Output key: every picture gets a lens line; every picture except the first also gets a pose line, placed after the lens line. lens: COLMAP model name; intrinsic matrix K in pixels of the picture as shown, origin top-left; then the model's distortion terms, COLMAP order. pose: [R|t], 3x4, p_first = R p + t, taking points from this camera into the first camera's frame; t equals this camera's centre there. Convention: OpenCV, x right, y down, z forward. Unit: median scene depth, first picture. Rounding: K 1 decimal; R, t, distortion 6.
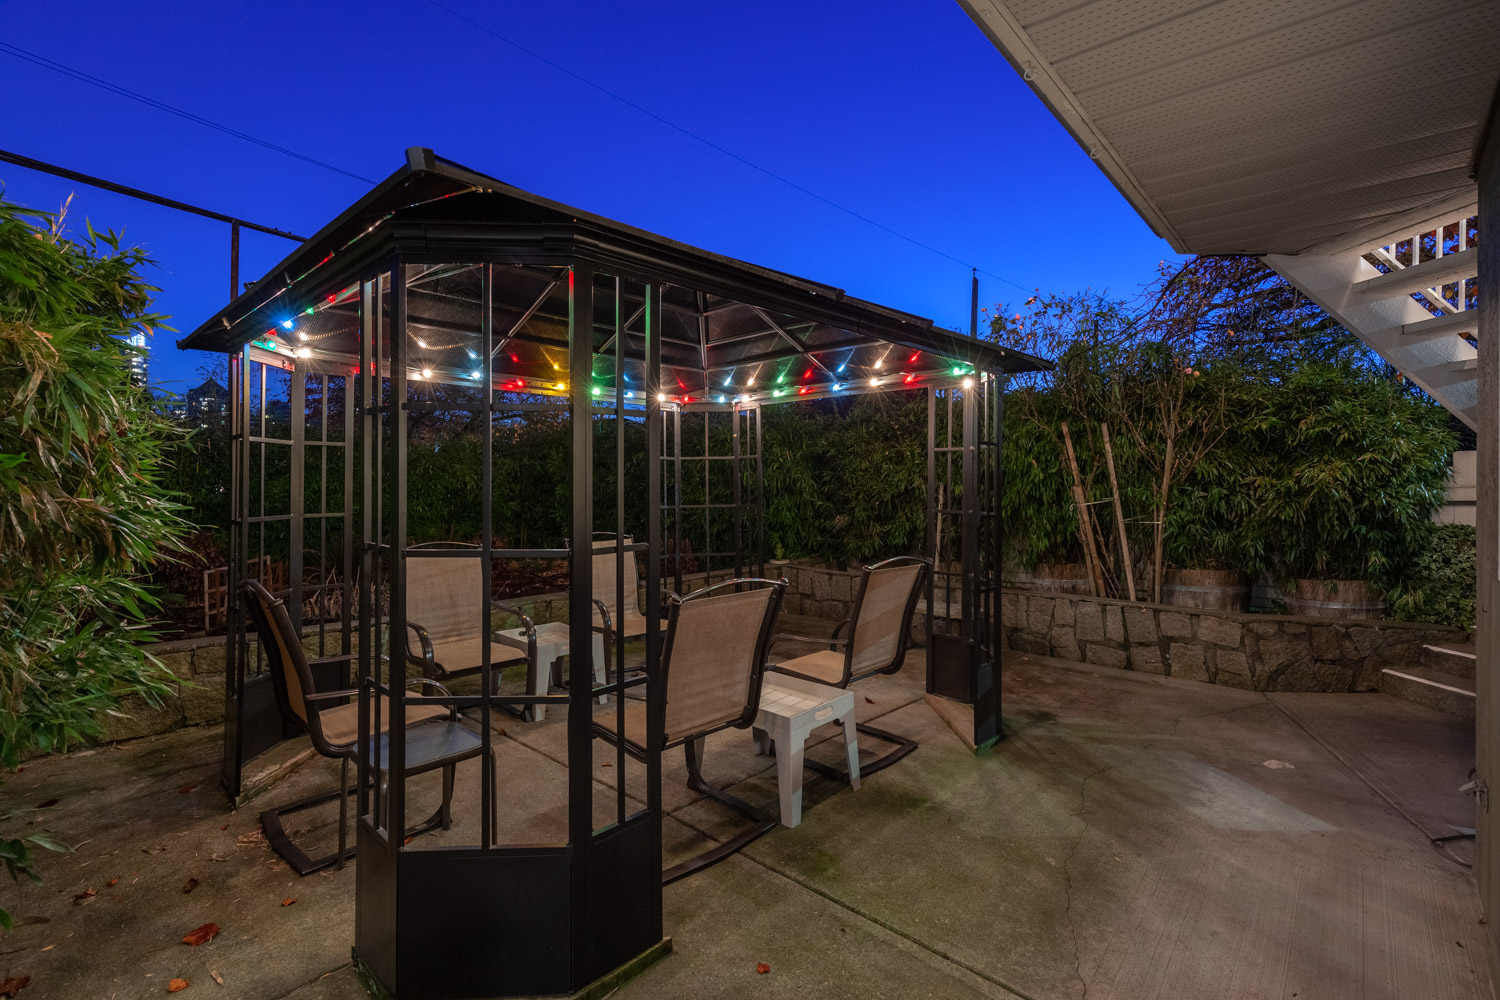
lens RADIAL K [[686.7, 0, 750.5], [0, 686.7, 470.4], [0, 0, 1]] dist [0.004610, 0.000113]
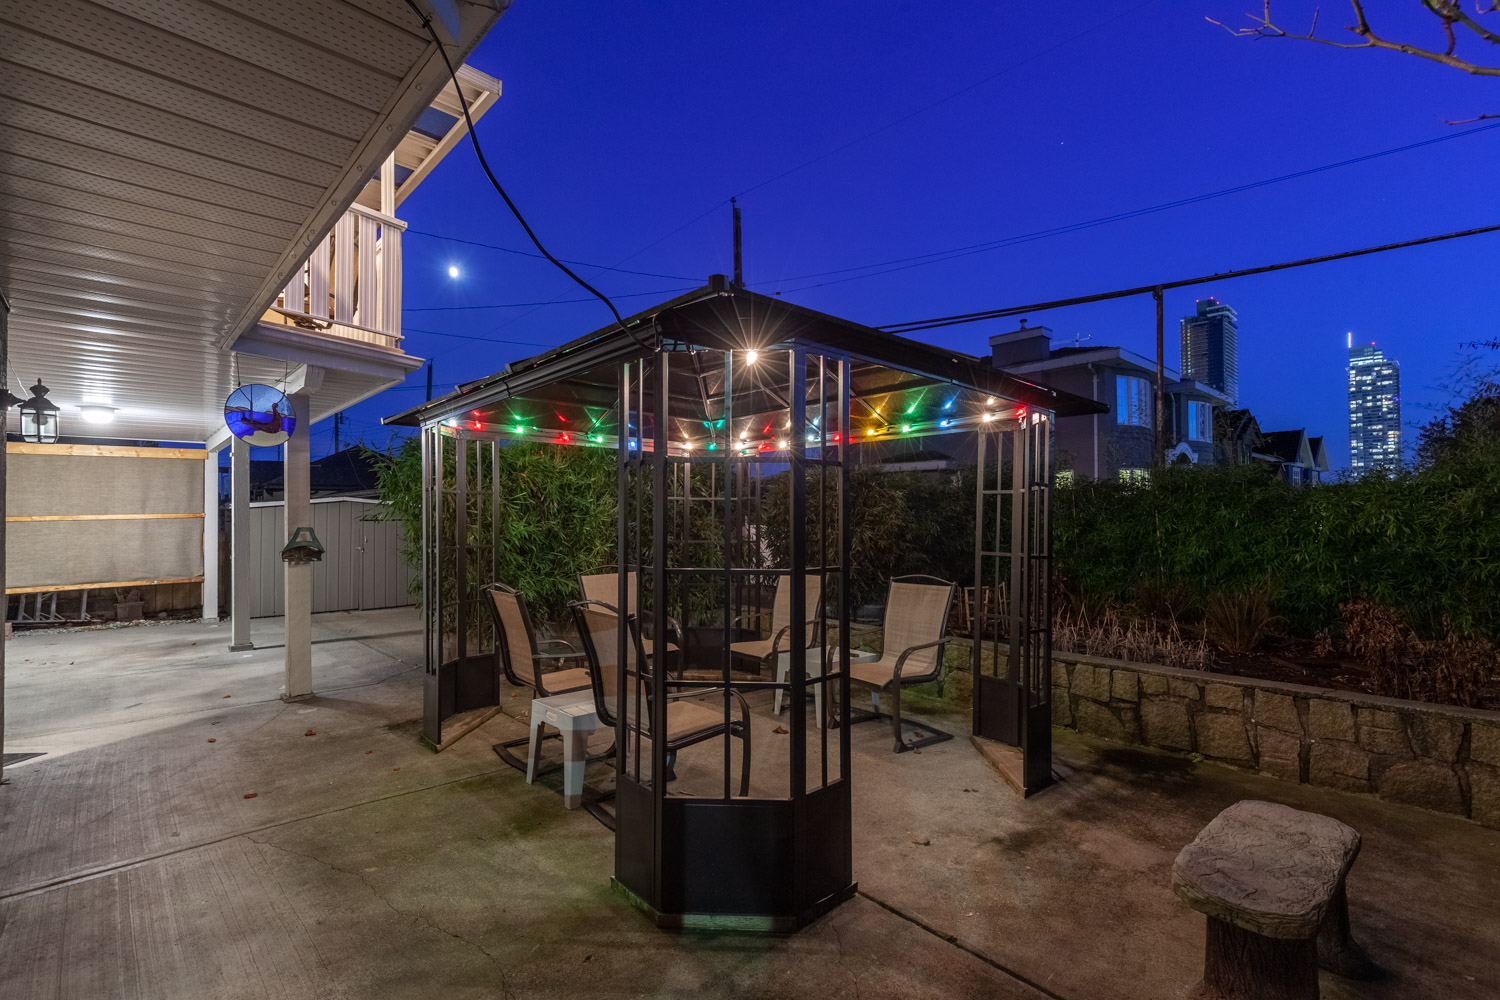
lens RADIAL K [[686.7, 0, 745.7], [0, 686.7, 512.6], [0, 0, 1]] dist [0.004610, 0.000113]
pose [[-0.075223, -0.015283, -0.997050, 1.190058], [0.002851, 0.999875, -0.015542, 0.025645], [0.997163, -0.004011, -0.075170, 1.347635]]
